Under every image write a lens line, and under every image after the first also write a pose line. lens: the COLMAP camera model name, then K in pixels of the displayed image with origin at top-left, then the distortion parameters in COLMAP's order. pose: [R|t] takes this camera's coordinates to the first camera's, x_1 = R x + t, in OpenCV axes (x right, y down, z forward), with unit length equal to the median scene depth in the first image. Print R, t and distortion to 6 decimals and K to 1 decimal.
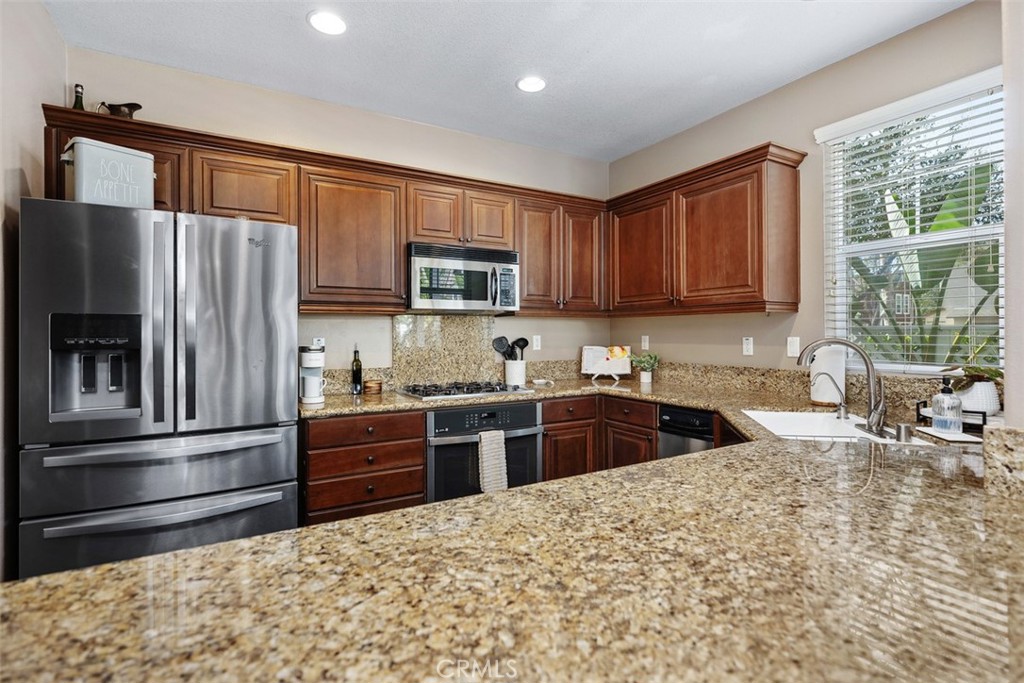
lens RADIAL K [[481.2, 0, 509.8], [0, 481.2, 332.3], [0, 0, 1]] dist [-0.000608, -0.000626]
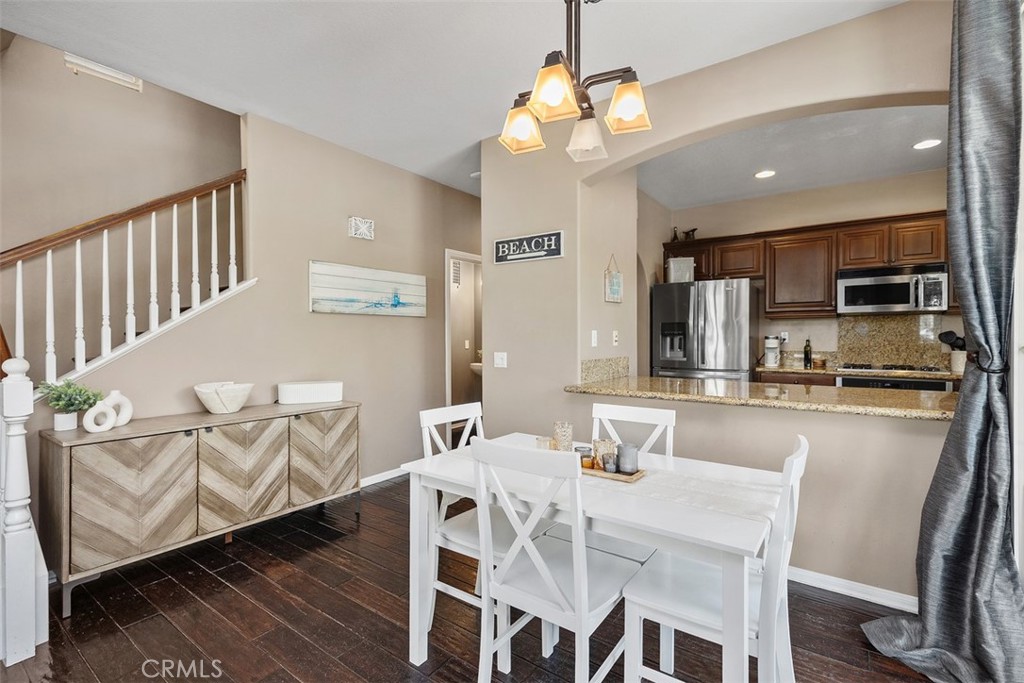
lens RADIAL K [[462.5, 0, 512.5], [0, 462.5, 339.5], [0, 0, 1]] dist [0.010987, 0.000601]
pose [[0.421106, 0.007991, -0.906976, 0.643366], [0.004066, 0.999935, 0.010698, 0.015067], [0.907002, -0.008193, 0.421046, -0.534288]]
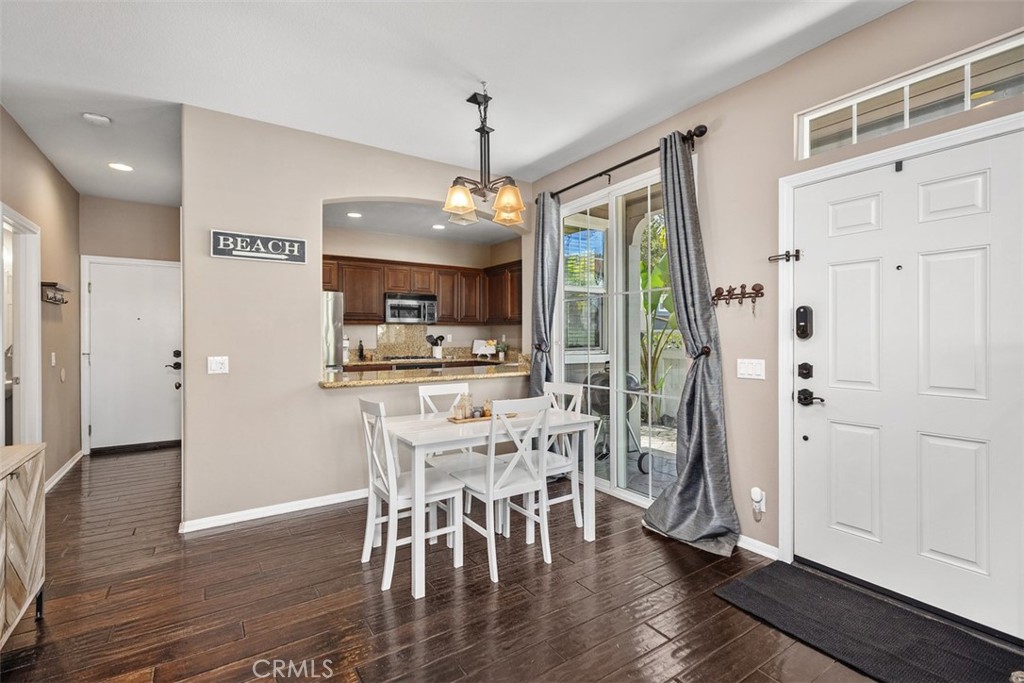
lens RADIAL K [[462.5, 0, 513.3], [0, 462.5, 333.4], [0, 0, 1]] dist [0.010987, 0.000601]
pose [[0.997101, 0.001323, 0.076079, 0.203204], [-0.000962, 0.999988, -0.004774, 0.012645], [-0.076085, 0.004687, 0.997090, -1.094961]]
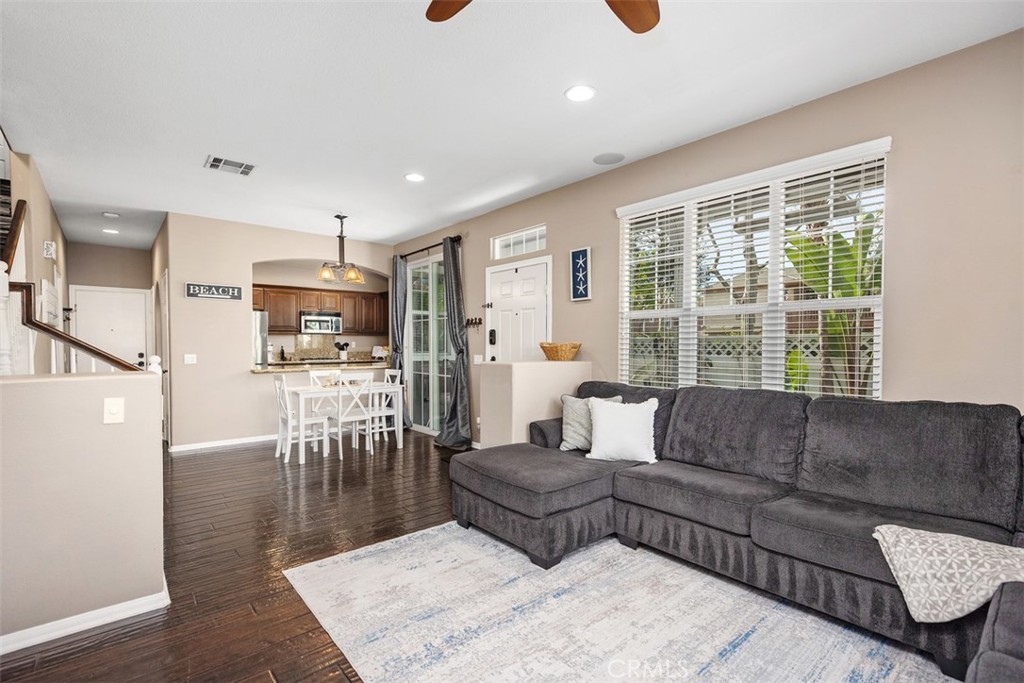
lens RADIAL K [[462.5, 0, 511.3], [0, 462.5, 349.4], [0, 0, 1]] dist [0.010987, 0.000601]
pose [[0.980562, 0.000507, 0.196208, 0.475840], [-0.003303, 0.999898, 0.013925, 0.011015], [-0.196181, -0.014302, 0.980463, -1.958923]]
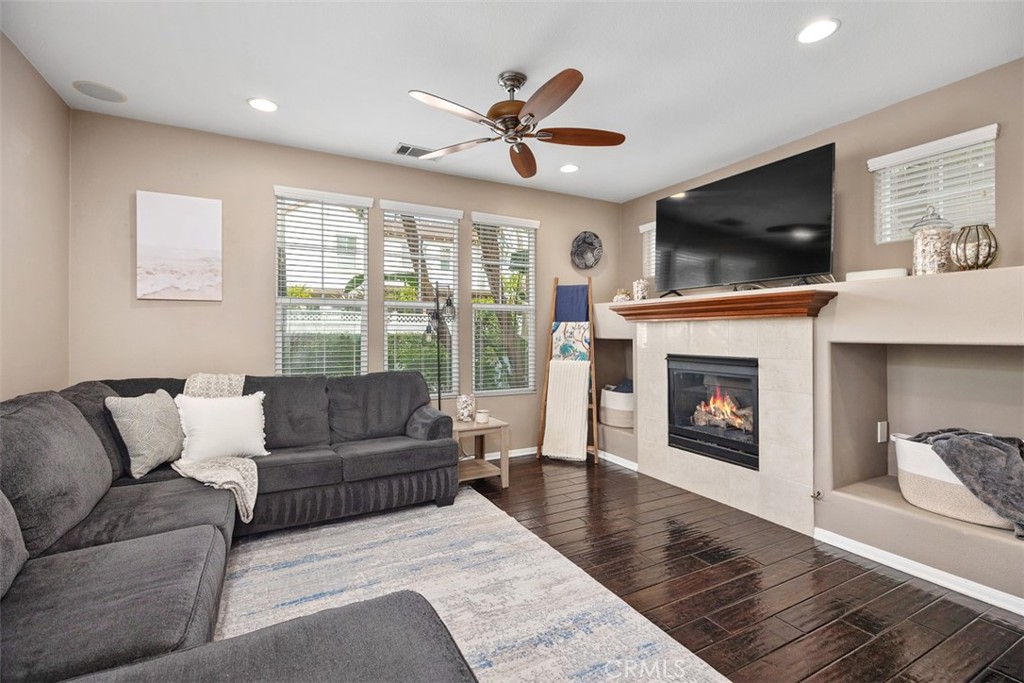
lens RADIAL K [[462.5, 0, 505.3], [0, 462.5, 331.8], [0, 0, 1]] dist [0.010987, 0.000601]
pose [[-0.999148, 0.005899, 0.040852, 0.565844], [0.005678, 0.999969, -0.005538, 0.013077], [-0.040884, -0.005301, -0.999150, -0.802265]]
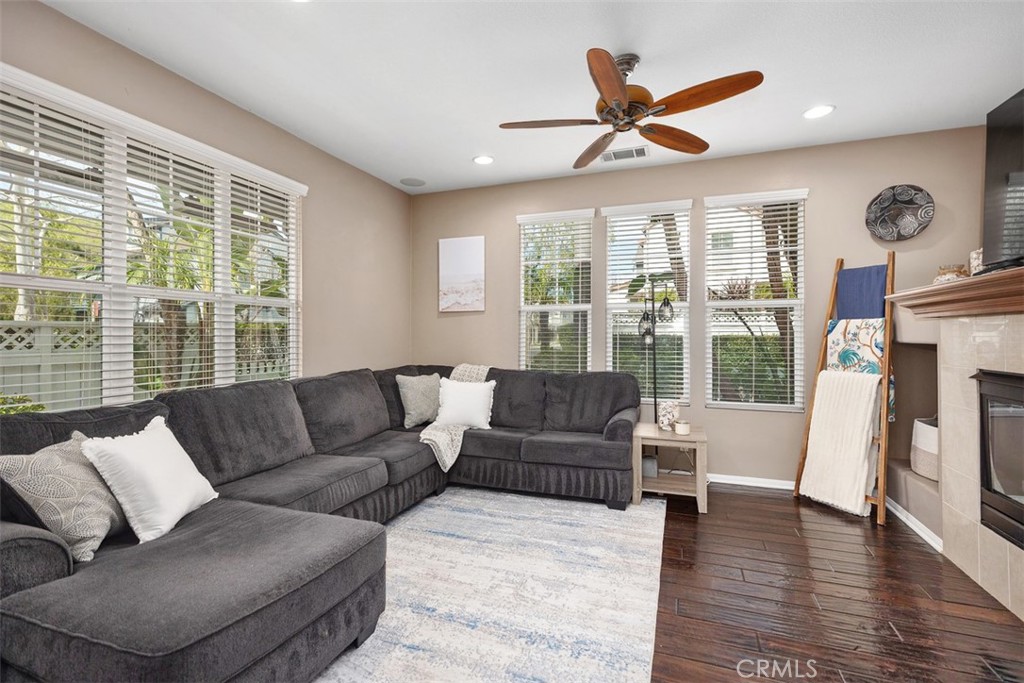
lens RADIAL K [[462.5, 0, 510.7], [0, 462.5, 338.9], [0, 0, 1]] dist [0.010987, 0.000601]
pose [[-0.639773, 0.000899, 0.768563, 0.123692], [0.002788, 0.999995, 0.001151, 0.016448], [-0.768559, 0.002879, -0.639773, -0.988824]]
